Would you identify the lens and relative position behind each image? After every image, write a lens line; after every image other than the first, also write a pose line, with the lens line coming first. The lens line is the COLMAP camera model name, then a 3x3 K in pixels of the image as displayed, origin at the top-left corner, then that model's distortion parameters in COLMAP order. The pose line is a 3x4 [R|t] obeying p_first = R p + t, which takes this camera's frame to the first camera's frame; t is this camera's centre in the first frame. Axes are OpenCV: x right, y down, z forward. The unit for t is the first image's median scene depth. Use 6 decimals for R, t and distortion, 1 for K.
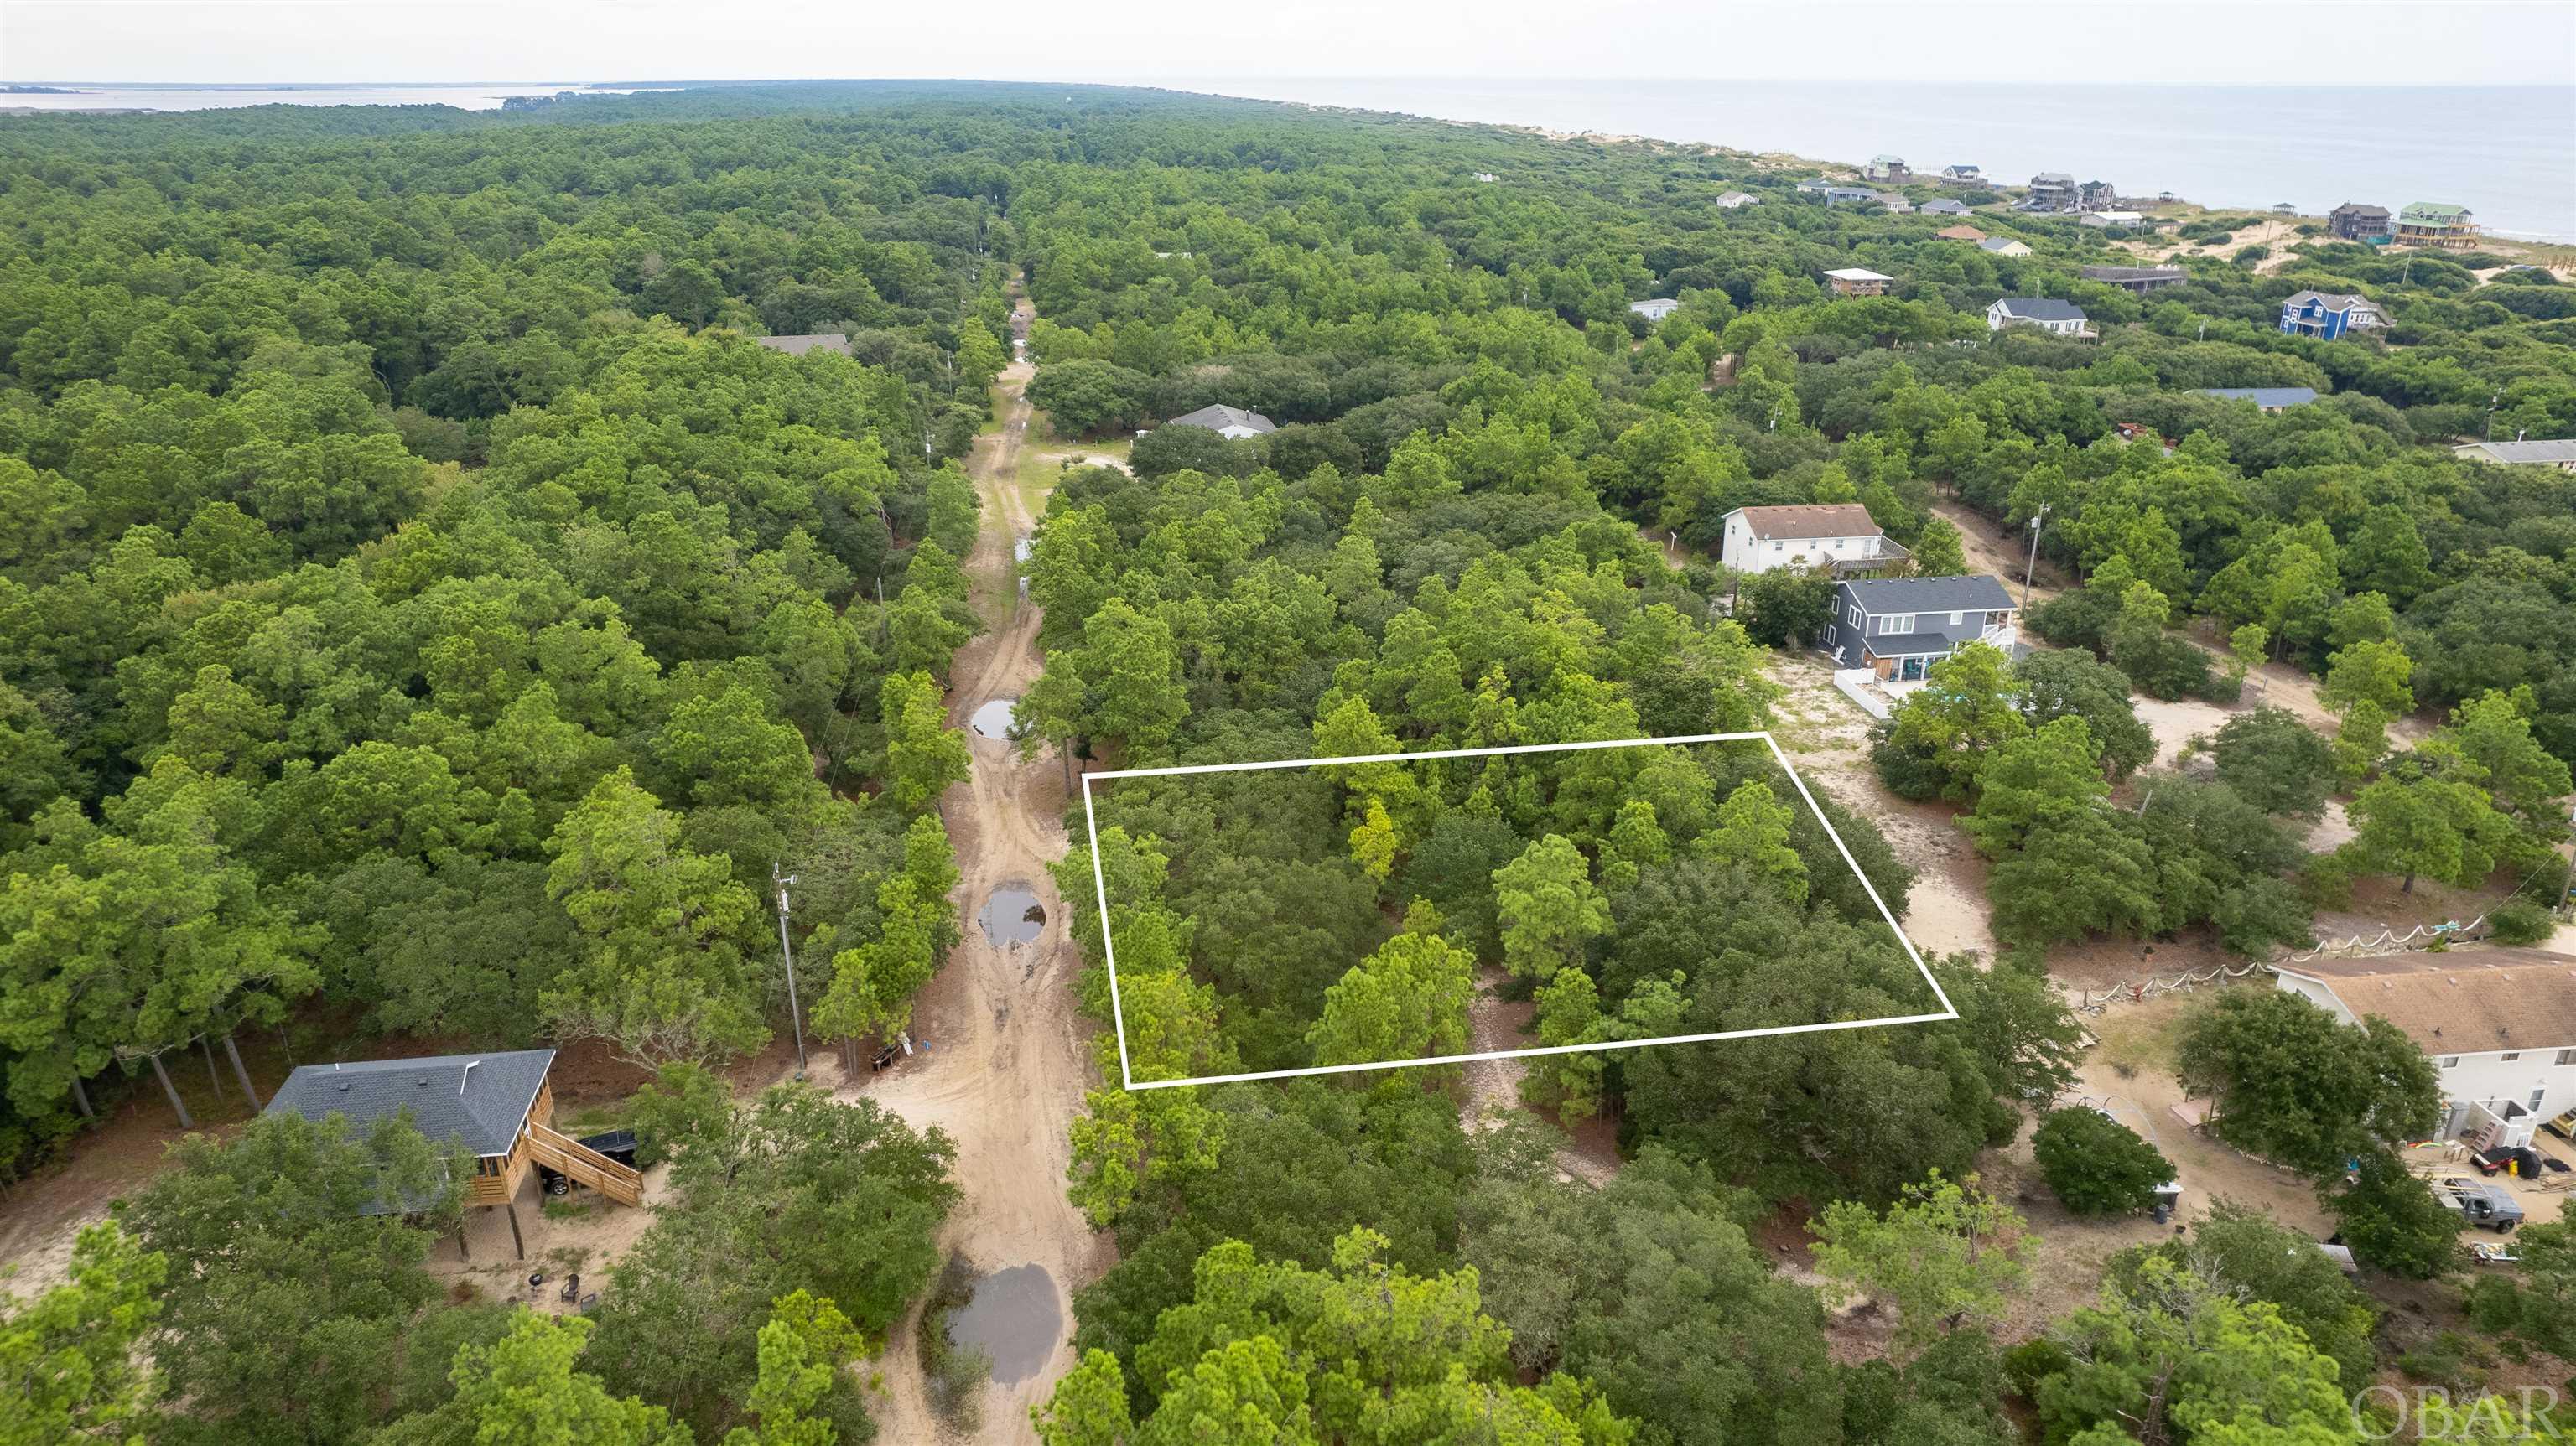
lens RADIAL K [[1651.5, 0, 1289.5], [0, 1651.5, 720.4], [0, 0, 1]] dist [-0.085482, 0.078066]
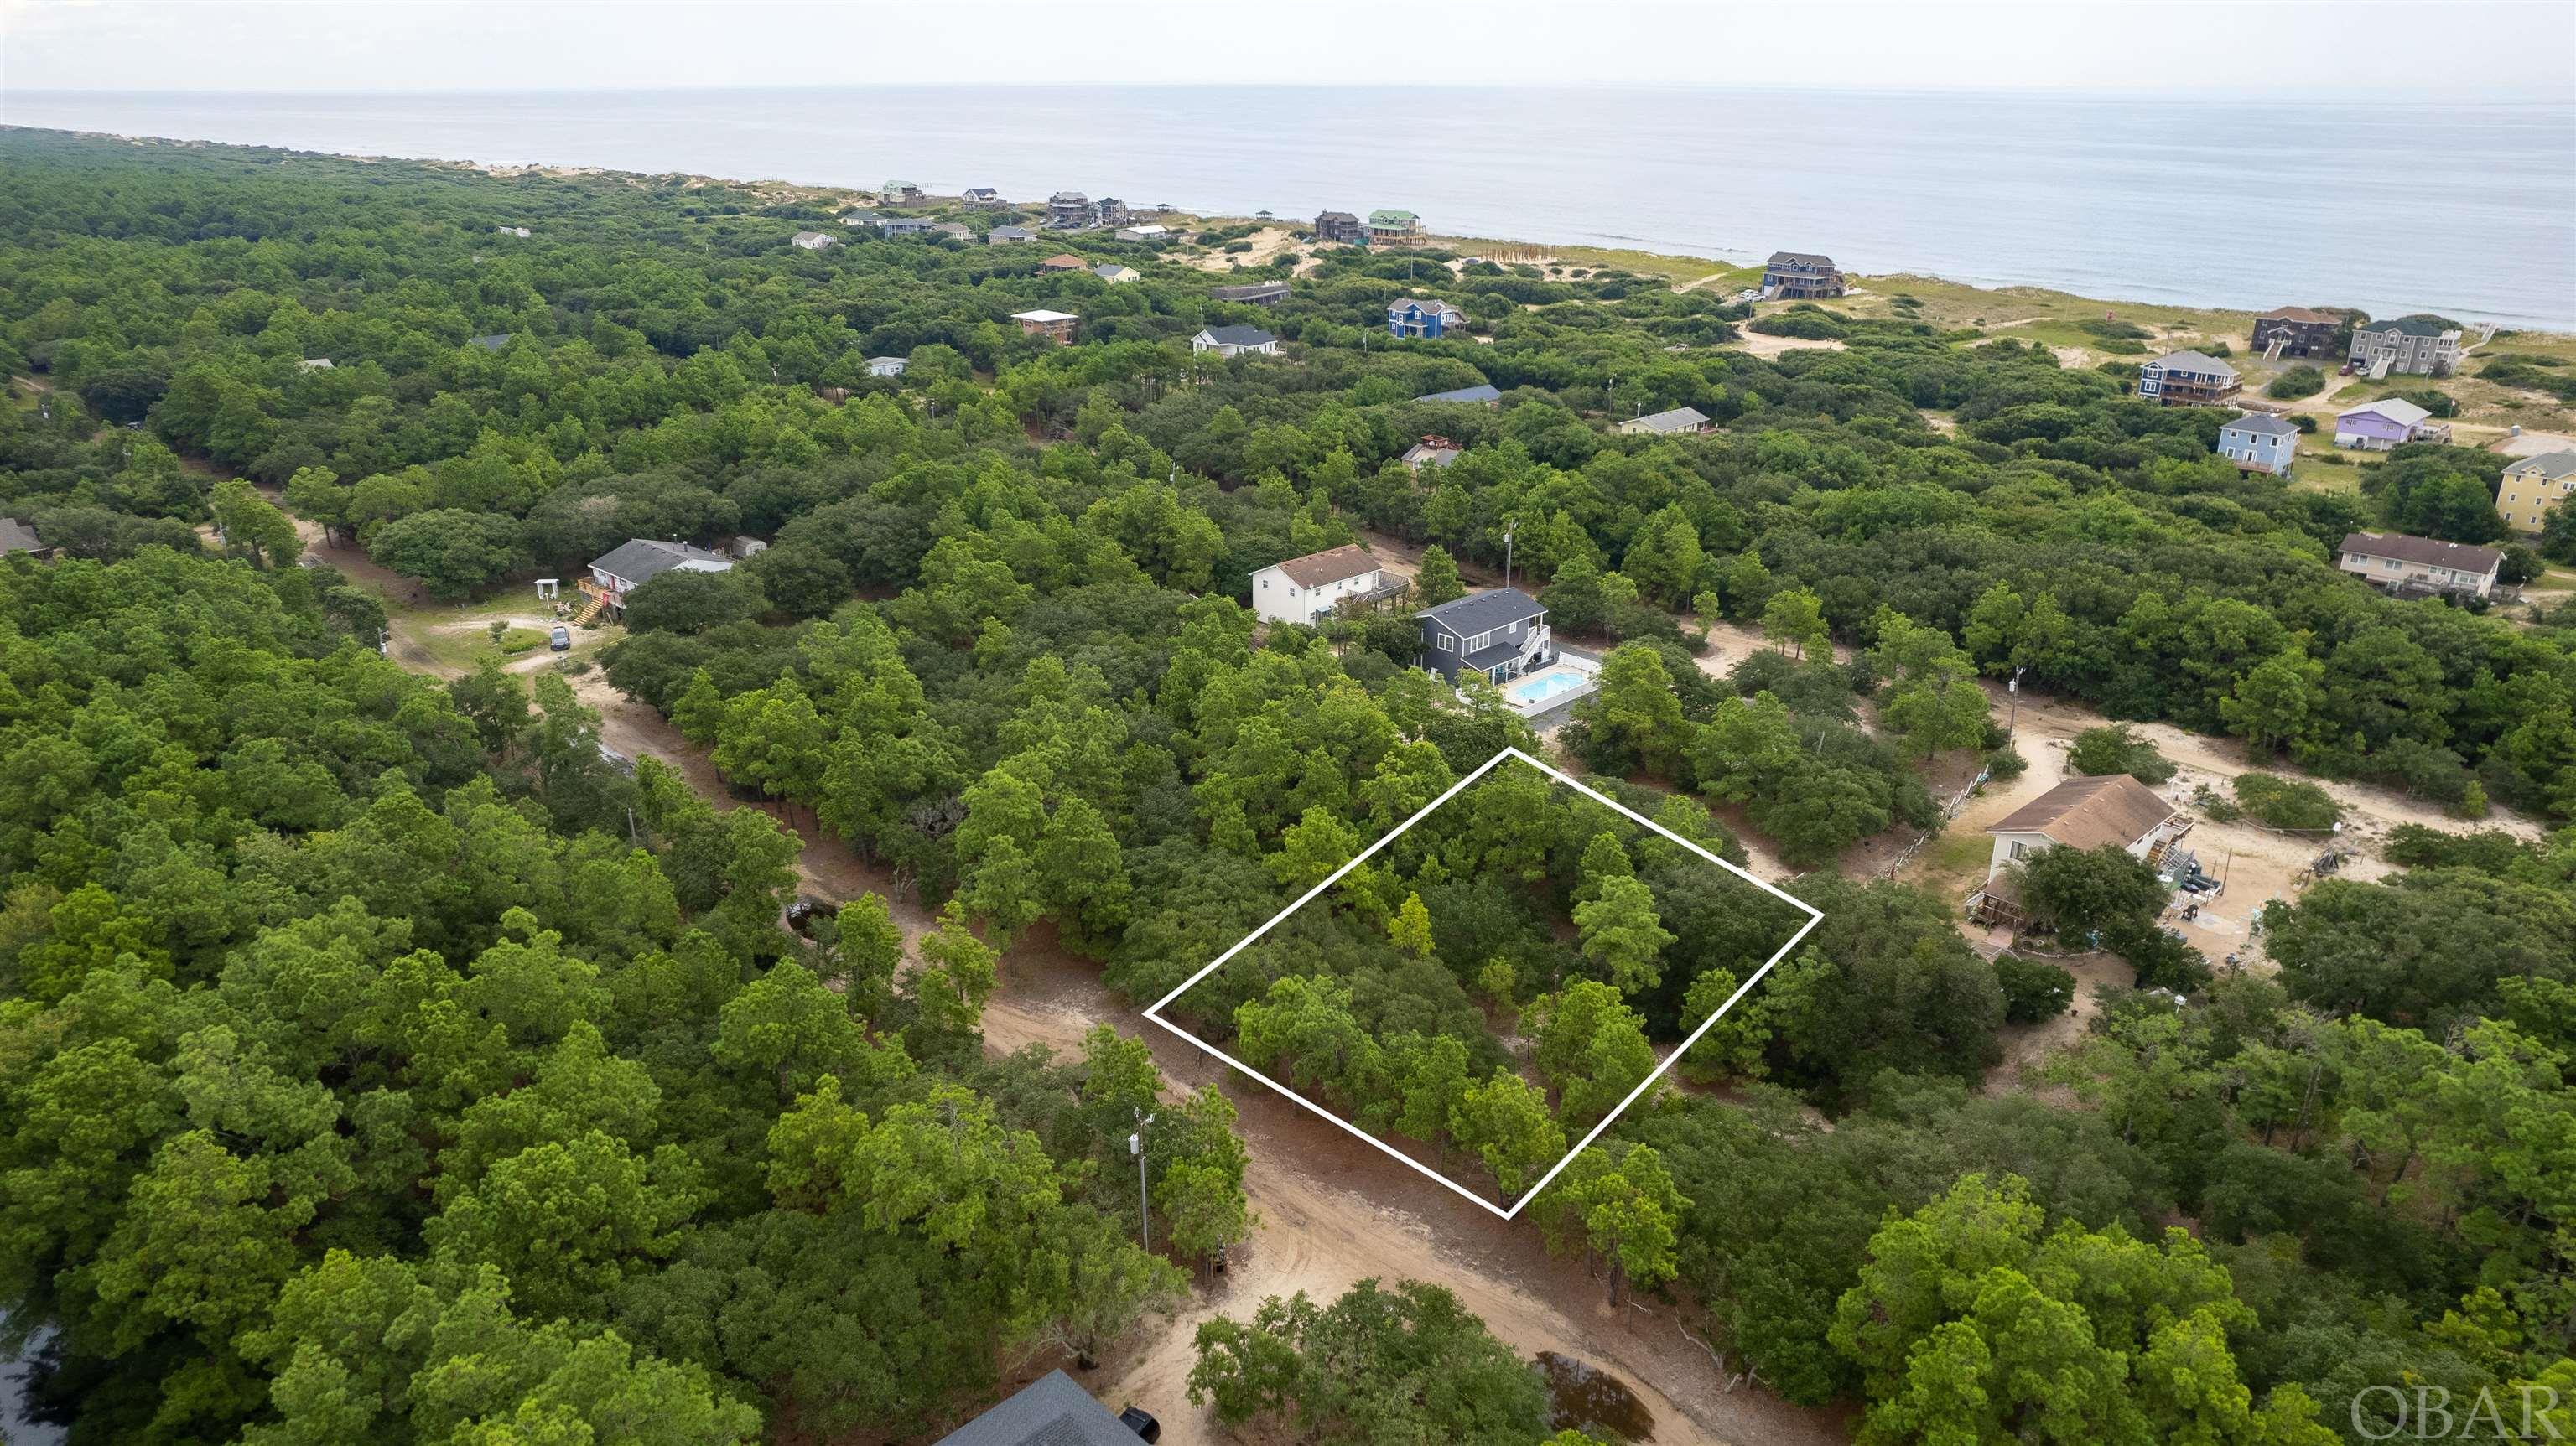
lens RADIAL K [[1663.1, 0, 1294.3], [0, 1663.1, 729.6], [0, 0, 1]] dist [-0.078317, 0.068653]
pose [[0.806537, -0.217122, 0.549869, -0.207020], [0.217786, 0.973824, 0.065082, -0.050850], [-0.549606, 0.067262, 0.832712, 0.026584]]
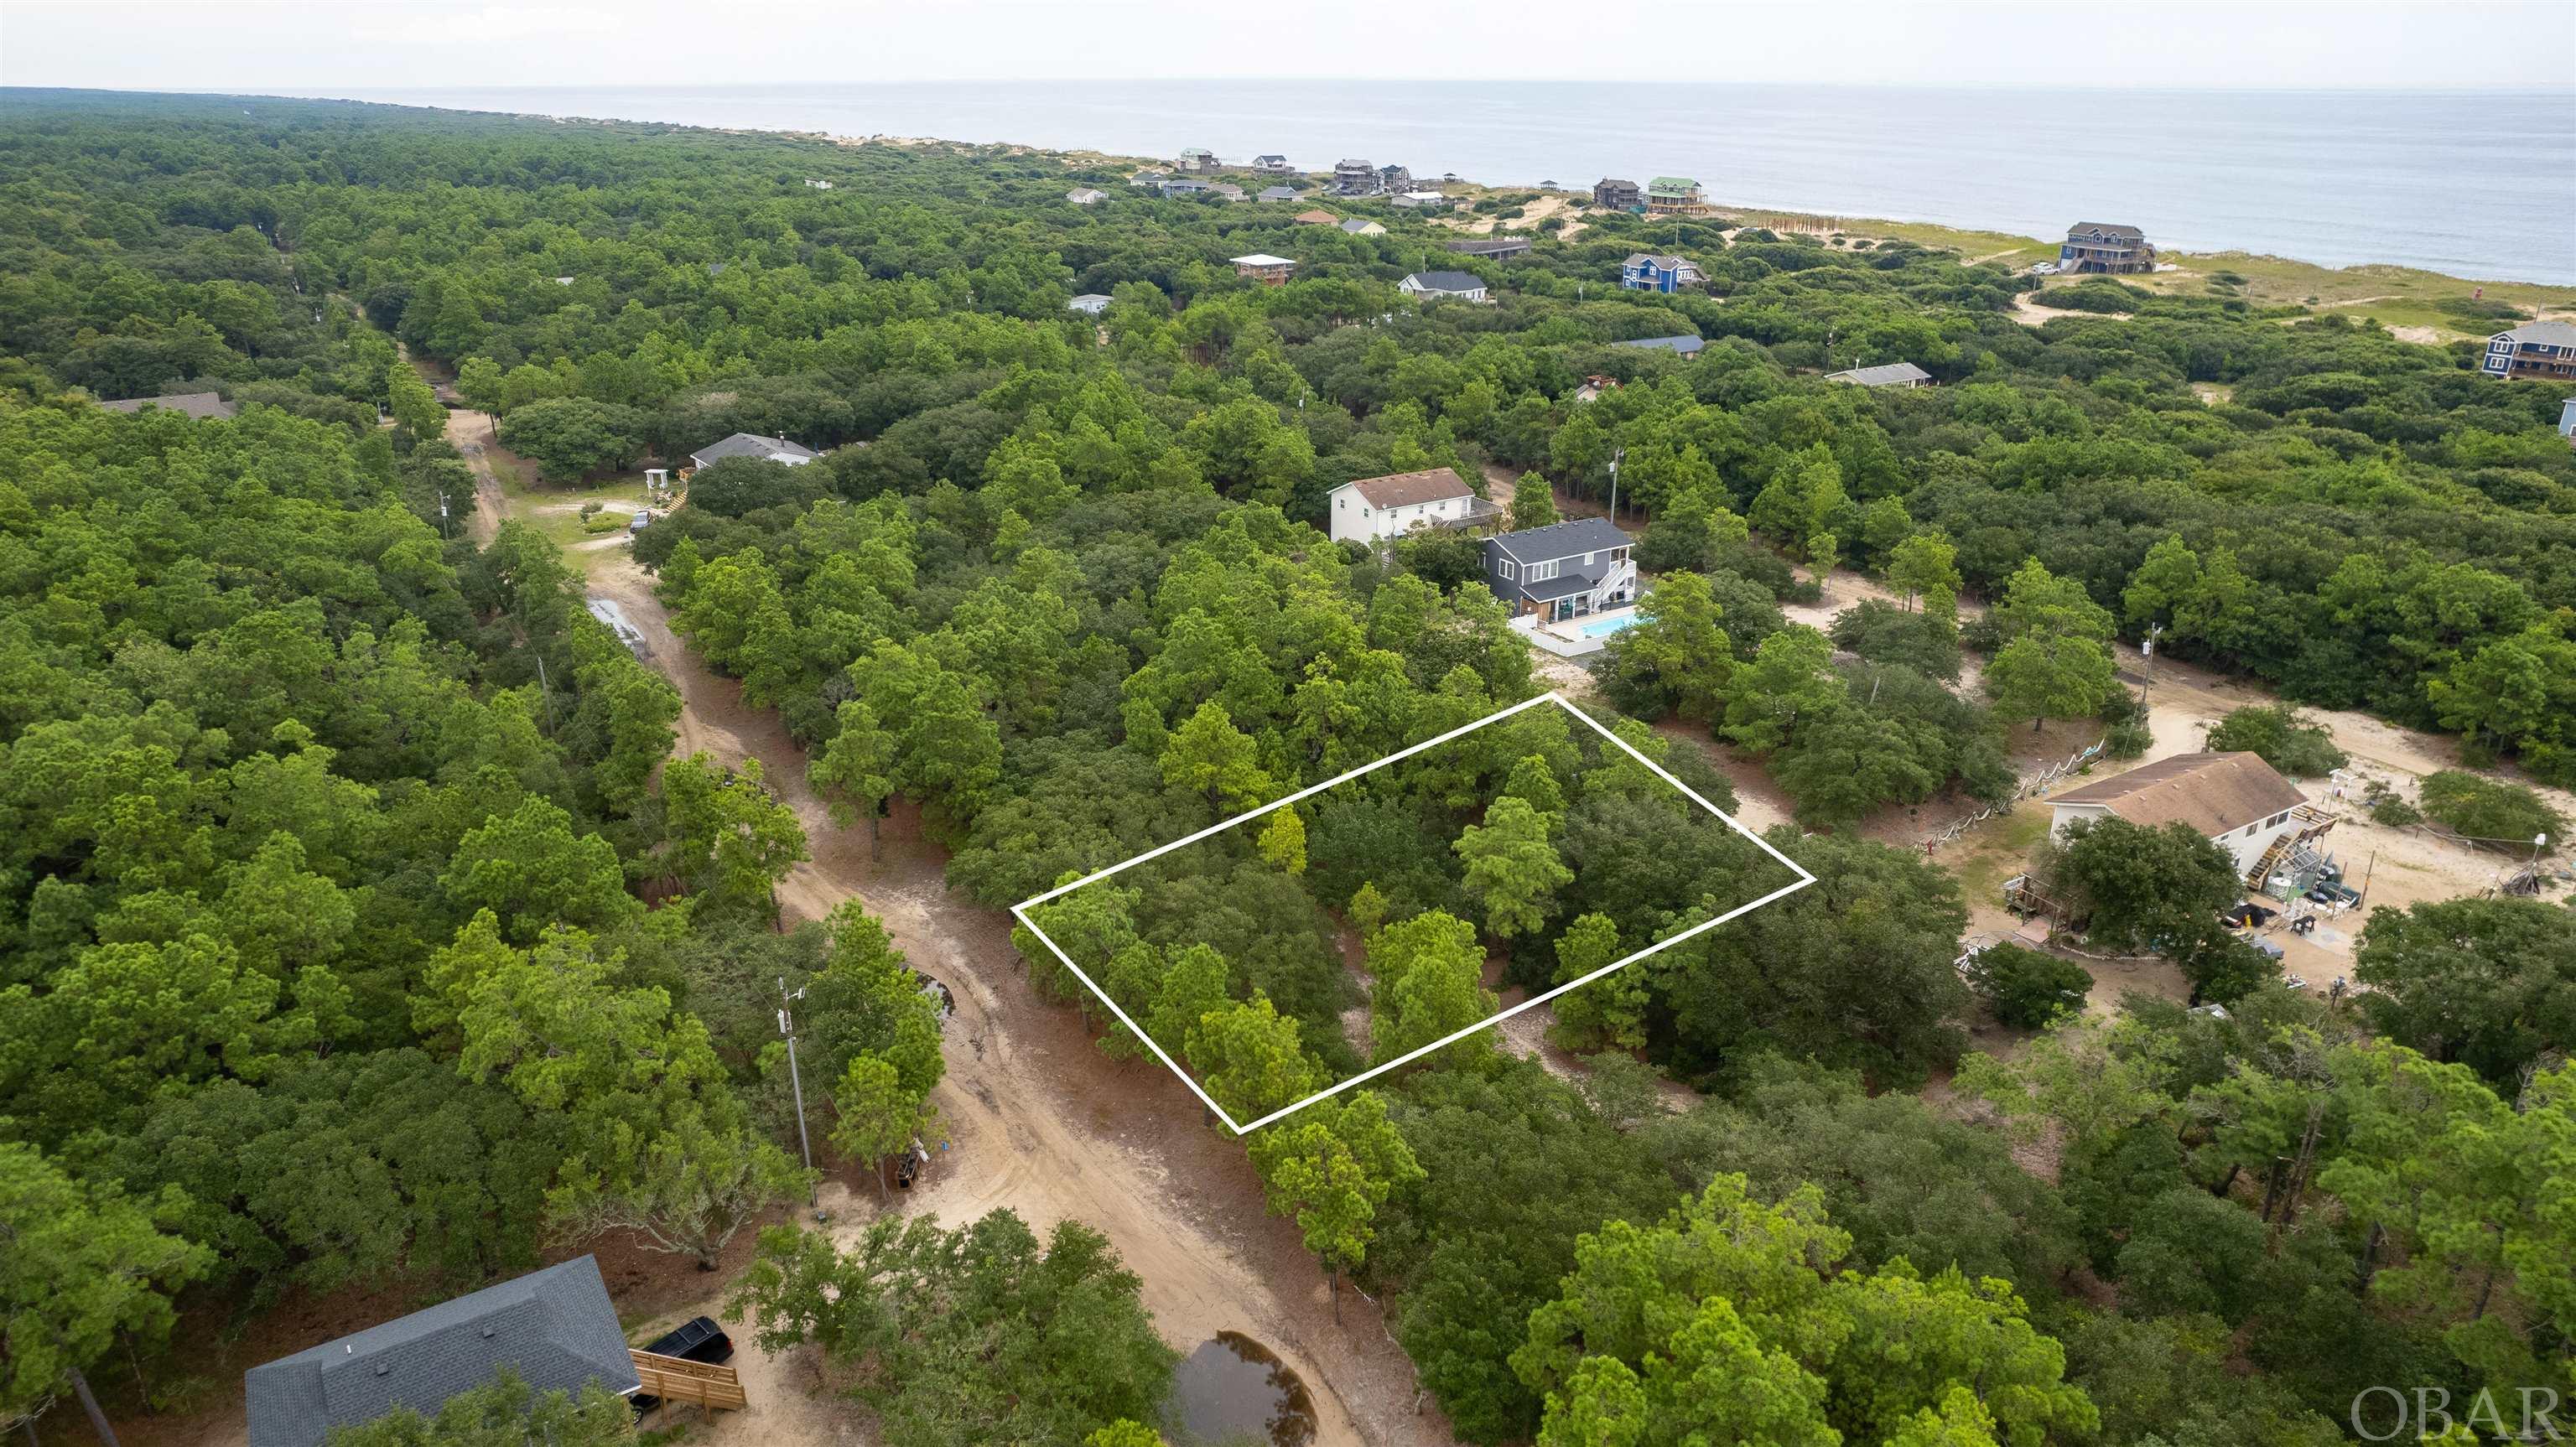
lens RADIAL K [[1655.3, 0, 1289.9], [0, 1655.3, 723.9], [0, 0, 1]] dist [-0.080623, 0.072721]
pose [[0.909922, -0.153082, 0.385496, -0.106809], [0.153314, 0.987712, 0.030342, -0.008448], [-0.385404, 0.031493, 0.922210, 0.026901]]
